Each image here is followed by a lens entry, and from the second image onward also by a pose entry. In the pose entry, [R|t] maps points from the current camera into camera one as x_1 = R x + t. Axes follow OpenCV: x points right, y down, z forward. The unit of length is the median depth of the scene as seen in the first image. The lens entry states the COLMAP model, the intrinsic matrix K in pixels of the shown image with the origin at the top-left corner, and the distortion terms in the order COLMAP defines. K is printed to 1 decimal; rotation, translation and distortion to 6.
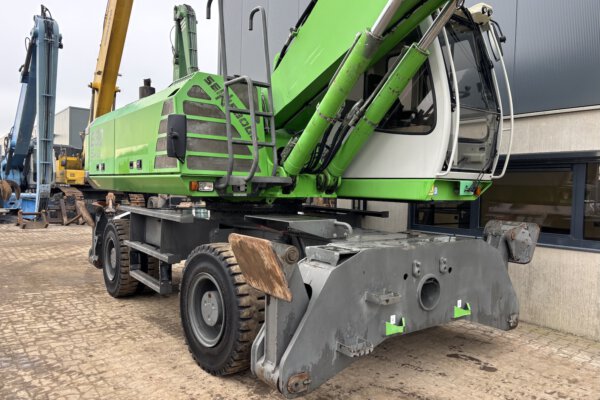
lens RADIAL K [[458.4, 0, 300.2], [0, 458.4, 202.0], [0, 0, 1]] dist [0.029205, -0.028301]
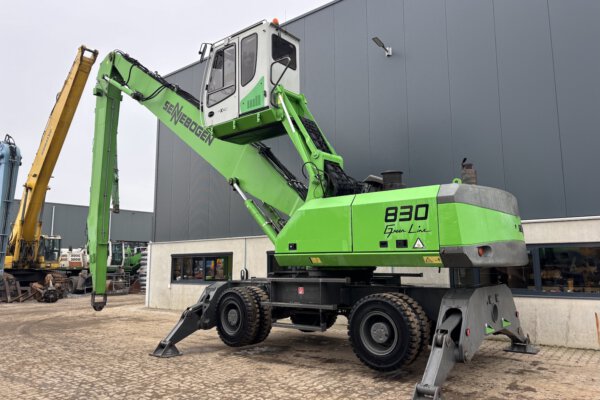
lens RADIAL K [[458.4, 0, 298.9], [0, 458.4, 195.9], [0, 0, 1]] dist [0.029205, -0.028301]
pose [[0.974479, -0.001454, 0.224473, -0.120610], [0.039296, 0.985644, -0.164203, 0.008500], [-0.221011, 0.168833, 0.960546, -1.504567]]
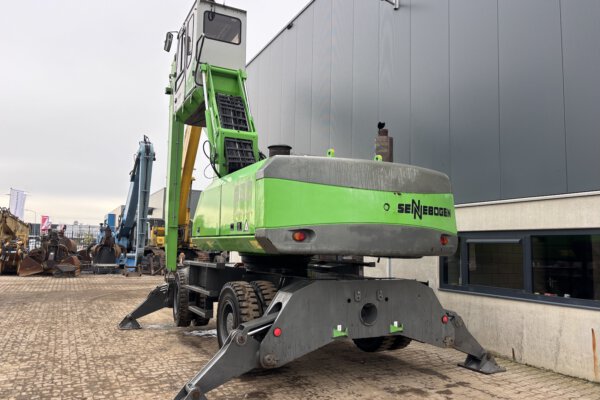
lens RADIAL K [[458.4, 0, 291.0], [0, 458.4, 197.9], [0, 0, 1]] dist [0.029205, -0.028301]
pose [[0.978481, -0.028268, -0.204389, 0.870284], [-0.000116, 0.990495, -0.137546, 0.027838], [0.206335, 0.134610, 0.969178, -1.387111]]
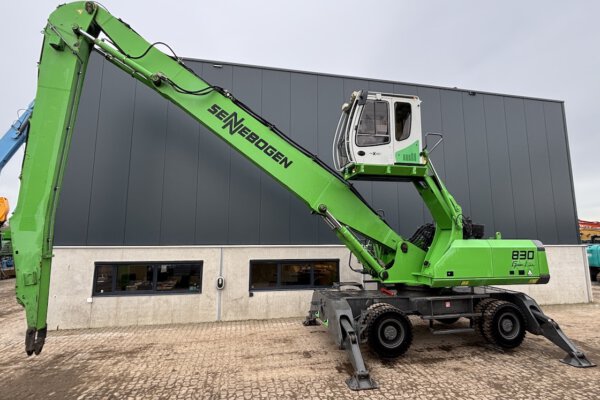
lens RADIAL K [[300.1, 0, 299.4], [0, 300.1, 198.0], [0, 0, 1]] dist [0.014866, -0.005432]
pose [[0.448076, 0.100643, 0.888312, -1.473924], [0.031913, 0.991209, -0.128398, -0.284762], [-0.893426, 0.085881, 0.440925, 0.080409]]
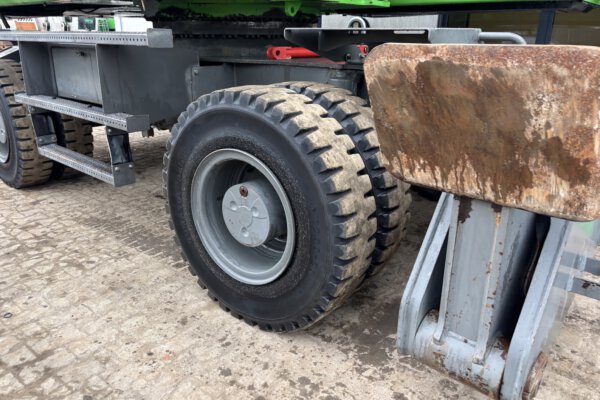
lens RADIAL K [[458.4, 0, 298.7], [0, 458.4, 197.2], [0, 0, 1]] dist [0.029205, -0.028301]
pose [[0.976279, -0.088233, 0.197724, -0.193697], [0.024370, 0.952178, 0.304572, 0.045523], [-0.215142, -0.292528, 0.931741, 0.415777]]
